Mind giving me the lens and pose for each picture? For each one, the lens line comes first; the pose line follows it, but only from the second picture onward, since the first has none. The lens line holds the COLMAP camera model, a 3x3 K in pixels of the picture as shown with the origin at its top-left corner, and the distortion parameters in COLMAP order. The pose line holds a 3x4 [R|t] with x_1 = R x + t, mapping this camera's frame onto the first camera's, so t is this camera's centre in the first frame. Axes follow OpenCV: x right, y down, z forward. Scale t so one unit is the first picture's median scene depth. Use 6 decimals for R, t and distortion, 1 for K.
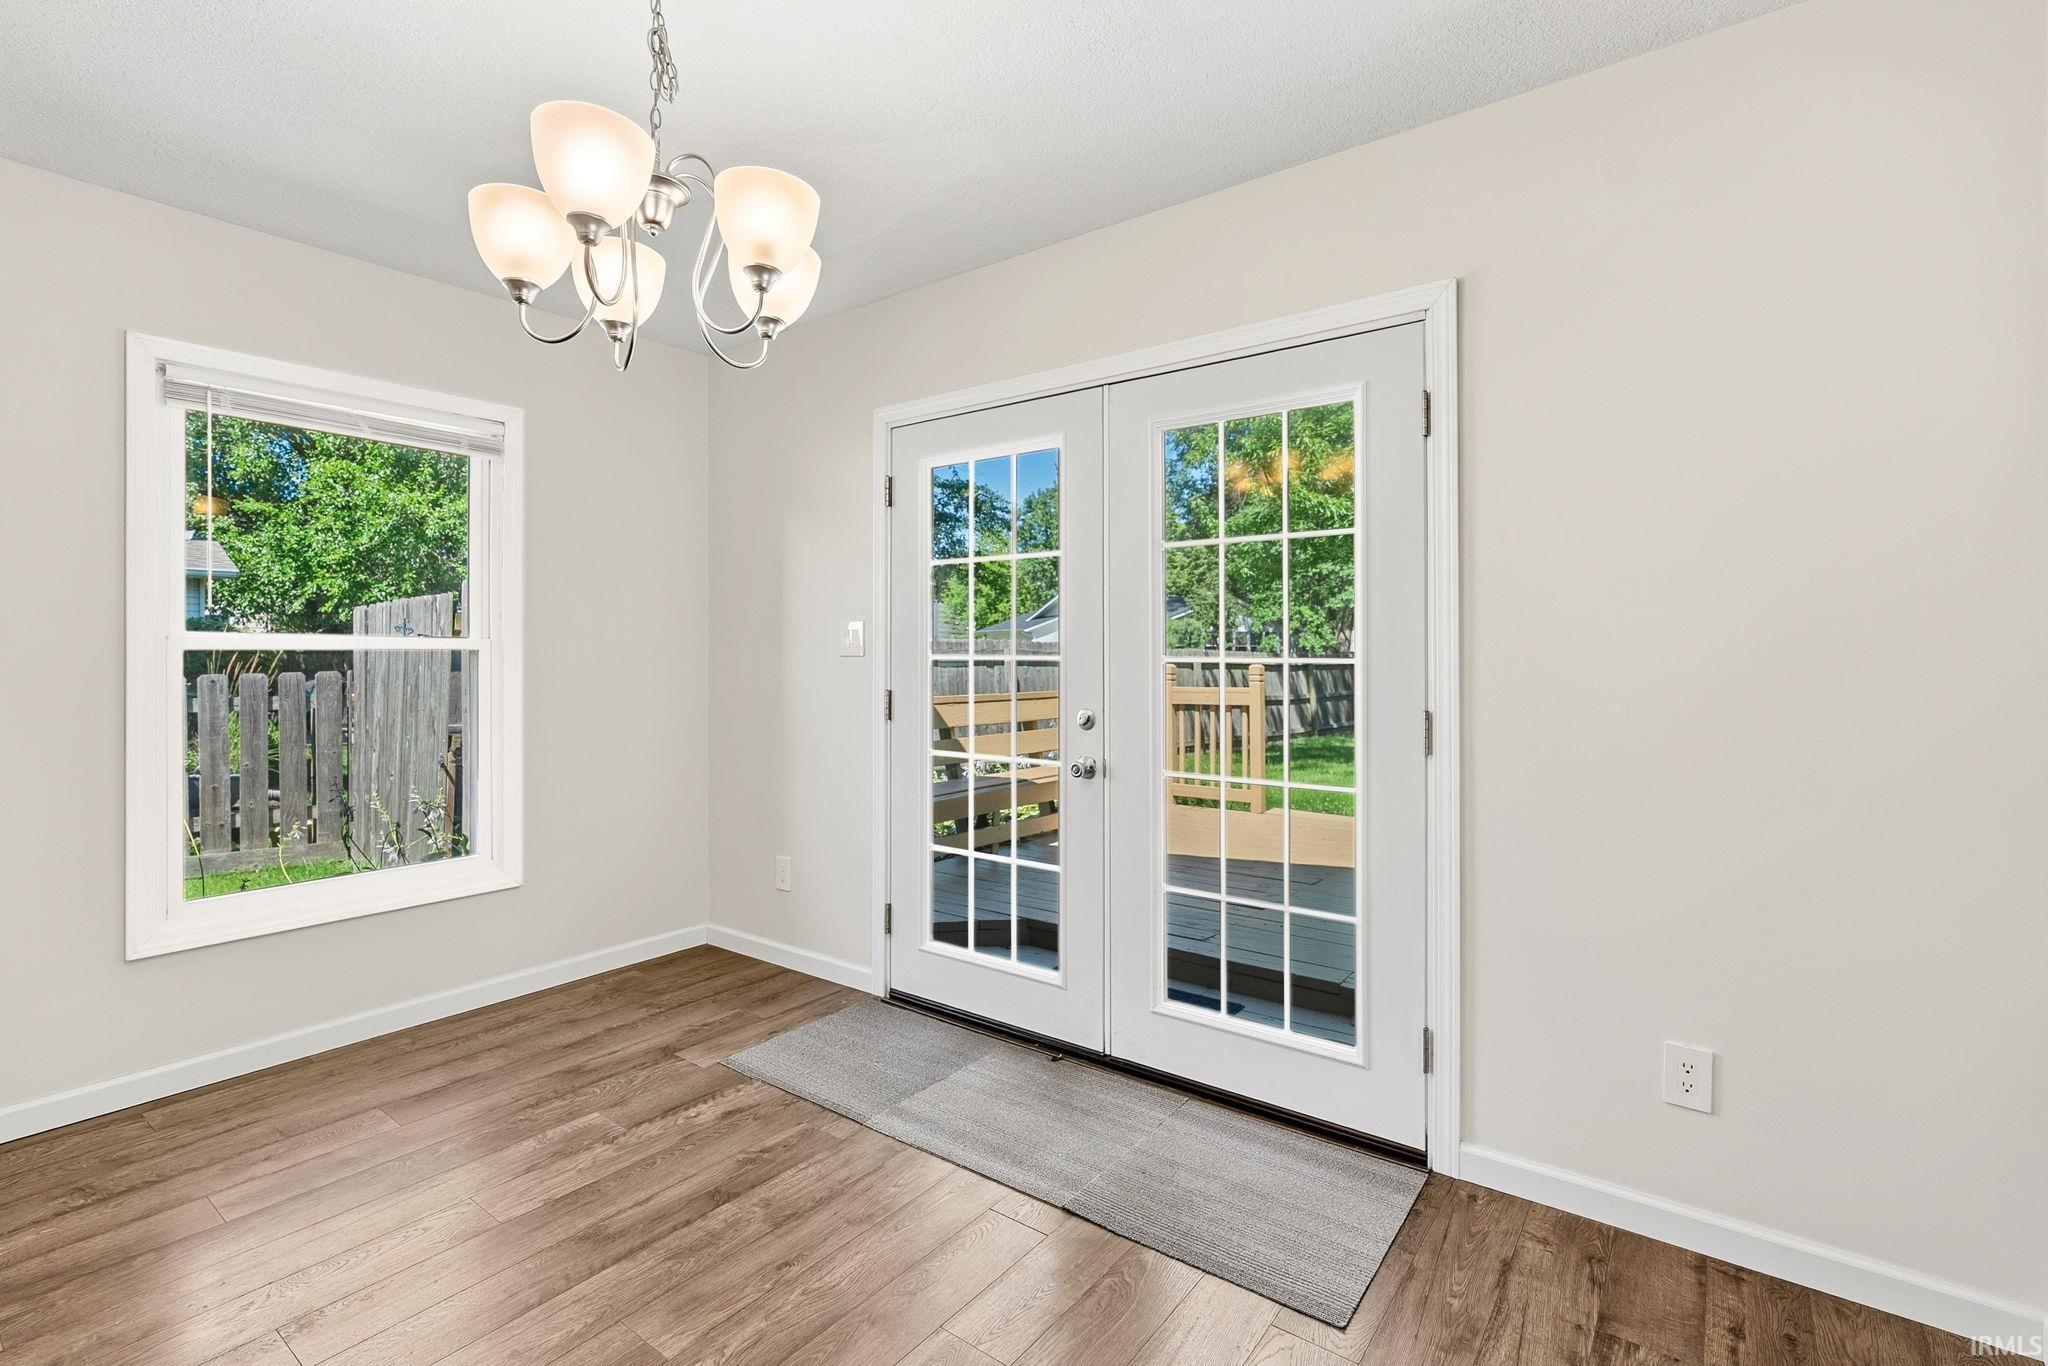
lens RADIAL K [[937.2, 0, 1037.1], [0, 937.2, 652.8], [0, 0, 1]] dist [-0.001604, 0.000515]
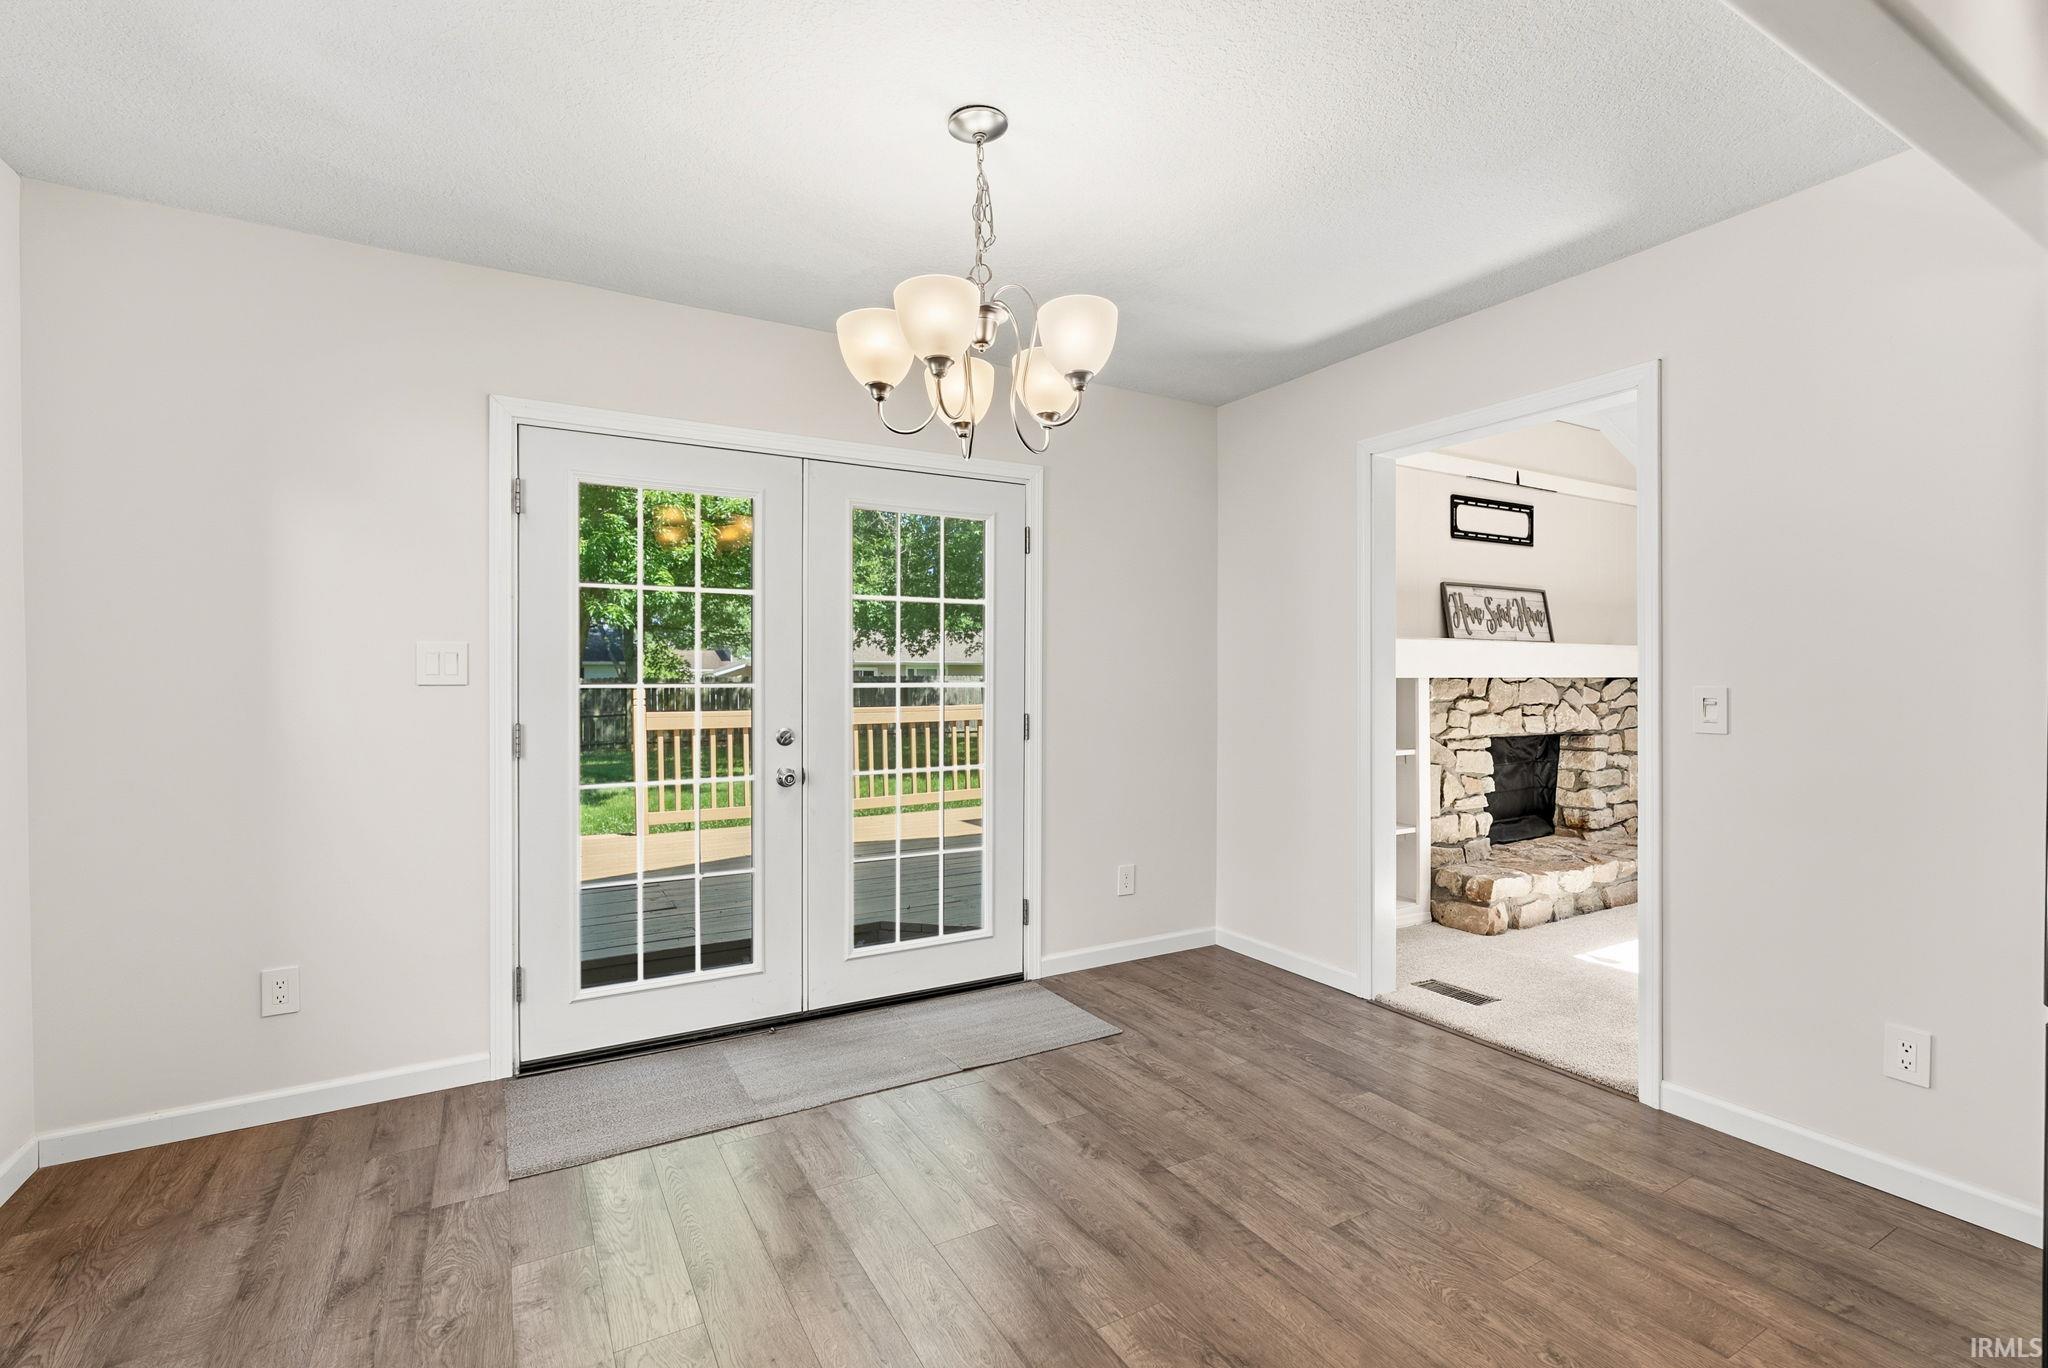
lens RADIAL K [[929.0, 0, 1032.7], [0, 929.0, 674.7], [0, 0, 1]] dist [0.011634, 0.000024]
pose [[0.386883, 0.001351, 0.922128, -0.934491], [-0.006819, 0.999976, 0.001396, -0.011677], [-0.922104, -0.006828, 0.386883, 0.265551]]
